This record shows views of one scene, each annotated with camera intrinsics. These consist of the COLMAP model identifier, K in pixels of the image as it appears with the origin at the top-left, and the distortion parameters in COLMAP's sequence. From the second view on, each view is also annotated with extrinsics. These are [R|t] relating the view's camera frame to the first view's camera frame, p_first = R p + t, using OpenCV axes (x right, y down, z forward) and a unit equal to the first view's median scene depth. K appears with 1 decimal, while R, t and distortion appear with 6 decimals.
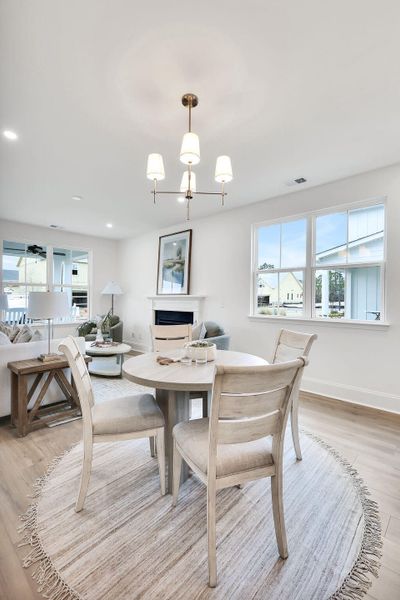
lens RADIAL K [[271.5, 0, 205.1], [0, 271.5, 300.1], [0, 0, 1]] dist [0.013892, -0.002768]
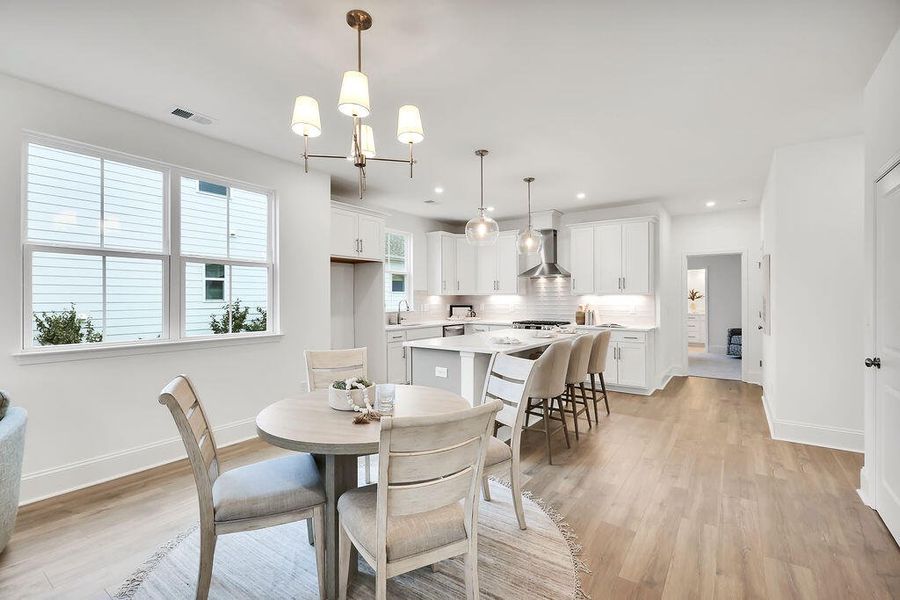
lens RADIAL K [[407.3, 0, 445.9], [0, 407.3, 297.4], [0, 0, 1]] dist [0.013892, -0.002768]
pose [[-0.125286, -0.005341, 0.992106, -0.802169], [-0.001674, 0.999985, 0.005172, -0.042653], [-0.992119, -0.001013, -0.125294, 0.685871]]
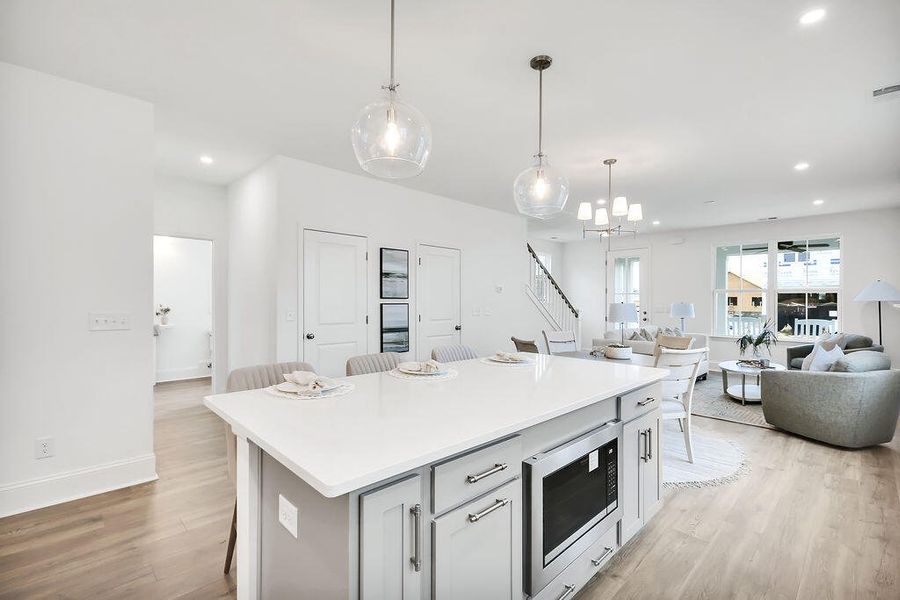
lens RADIAL K [[407.3, 0, 440.3], [0, 407.3, 301.1], [0, 0, 1]] dist [0.013892, -0.002768]
pose [[-0.068579, -0.007175, -0.997620, 1.458419], [-0.008750, 0.999940, -0.006590, -0.018172], [0.997607, 0.008277, -0.068637, 0.234308]]
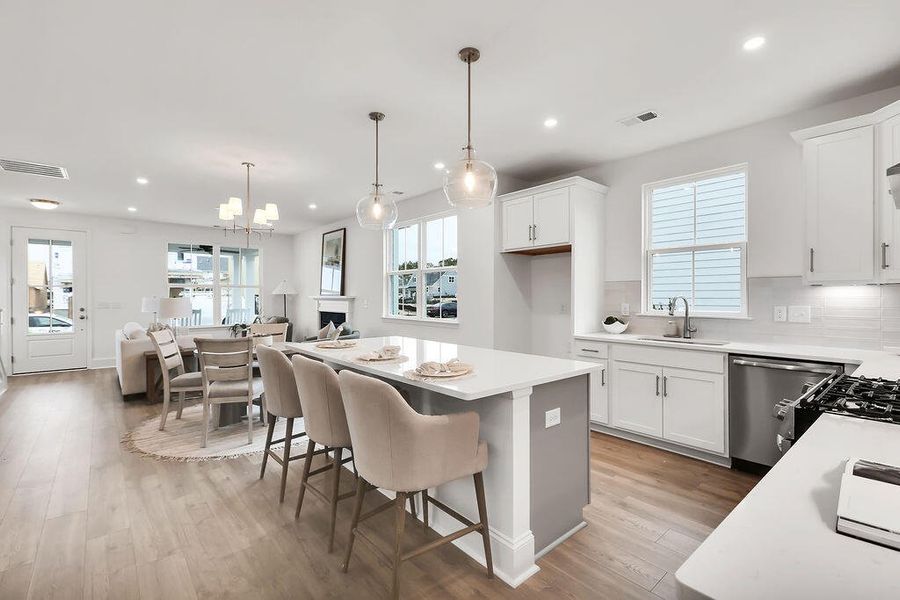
lens RADIAL K [[407.3, 0, 453.4], [0, 407.3, 298.0], [0, 0, 1]] dist [0.013892, -0.002768]
pose [[0.993385, -0.009336, -0.114450, 0.904401], [0.009942, 0.999939, 0.004720, -0.024374], [0.114399, -0.005827, 0.993418, -0.724341]]
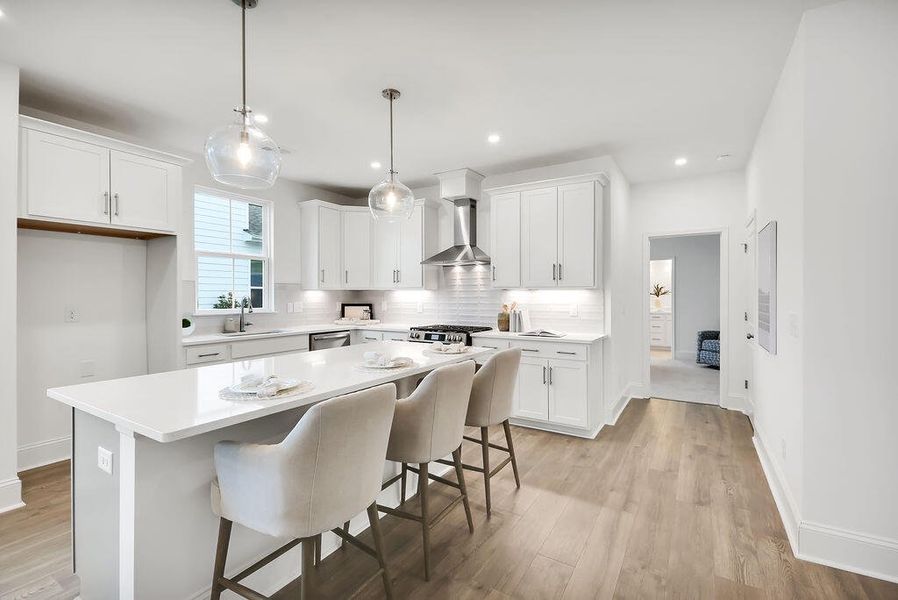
lens RADIAL K [[406.4, 0, 447.8], [0, 406.4, 297.6], [0, 0, 1]] dist [0.013892, -0.002768]
pose [[-0.190495, -0.015098, 0.981572, -0.180293], [-0.001288, 0.999885, 0.015130, -0.036684], [-0.981687, 0.001617, -0.190492, 0.184484]]
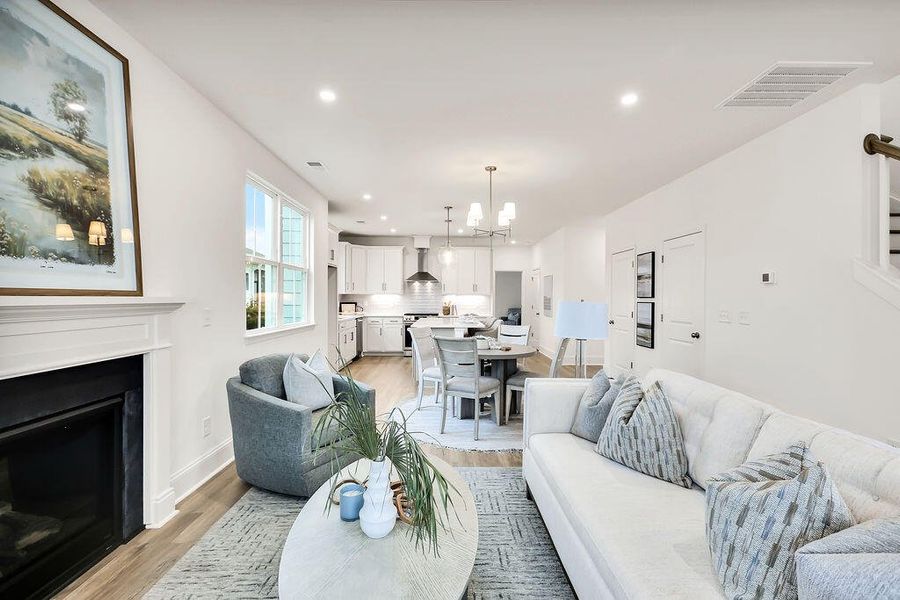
lens RADIAL K [[407.3, 0, 455.5], [0, 407.3, 299.0], [0, 0, 1]] dist [0.013892, -0.002768]
pose [[-0.697224, -0.013727, 0.716722, -1.082663], [-0.011184, 0.999903, 0.008271, -0.040007], [-0.716767, -0.002249, -0.697310, 1.922080]]
